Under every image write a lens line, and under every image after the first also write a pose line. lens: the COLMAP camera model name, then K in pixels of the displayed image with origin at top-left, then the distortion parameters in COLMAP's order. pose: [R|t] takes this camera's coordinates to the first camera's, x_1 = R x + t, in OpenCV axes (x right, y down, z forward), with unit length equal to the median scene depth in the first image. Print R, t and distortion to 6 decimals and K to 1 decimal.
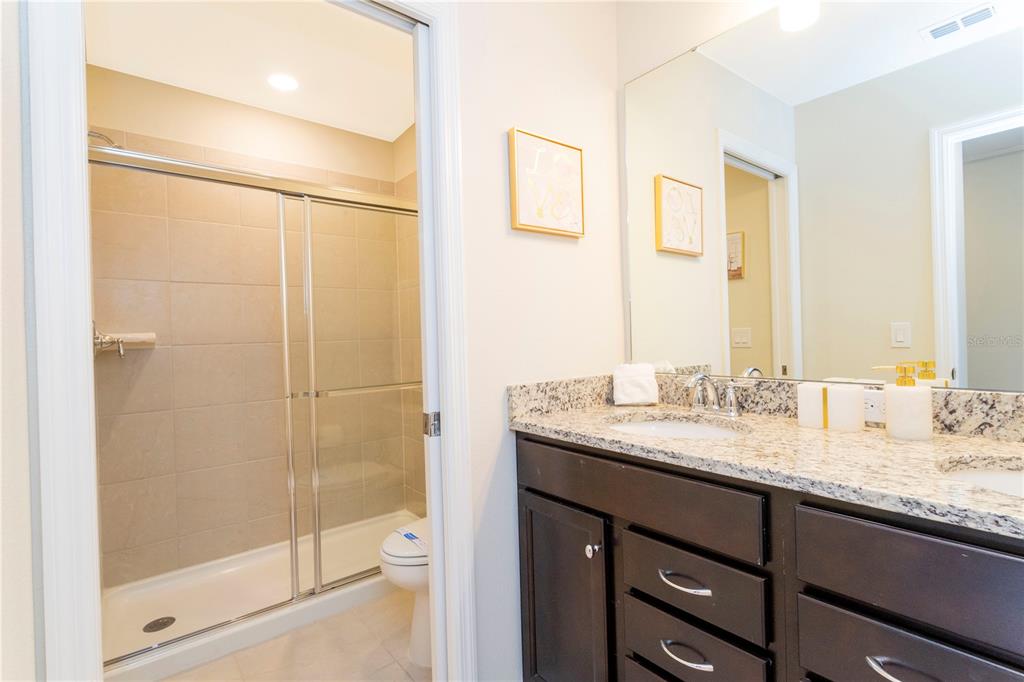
lens RADIAL K [[479.8, 0, 513.9], [0, 479.8, 339.5], [0, 0, 1]] dist [-0.003132, -0.000225]
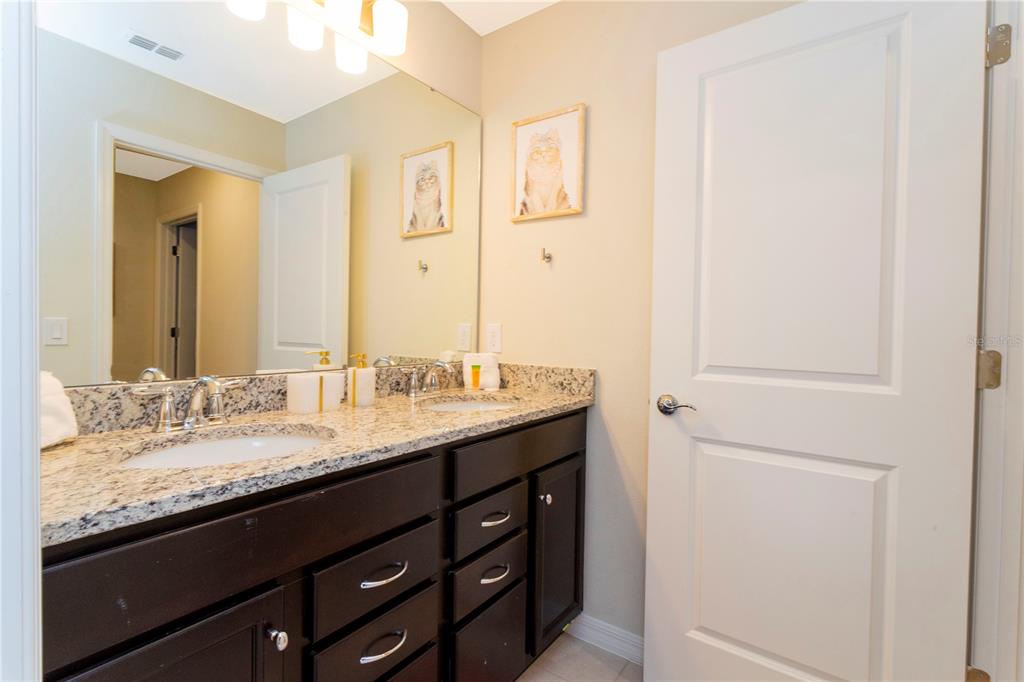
lens RADIAL K [[479.8, 0, 514.5], [0, 479.8, 336.4], [0, 0, 1]] dist [-0.003132, -0.000225]
pose [[-0.262697, 0.008219, 0.964843, -0.517680], [-0.002382, 0.999955, -0.009166, 0.013088], [-0.964875, -0.004706, -0.262666, 0.756484]]
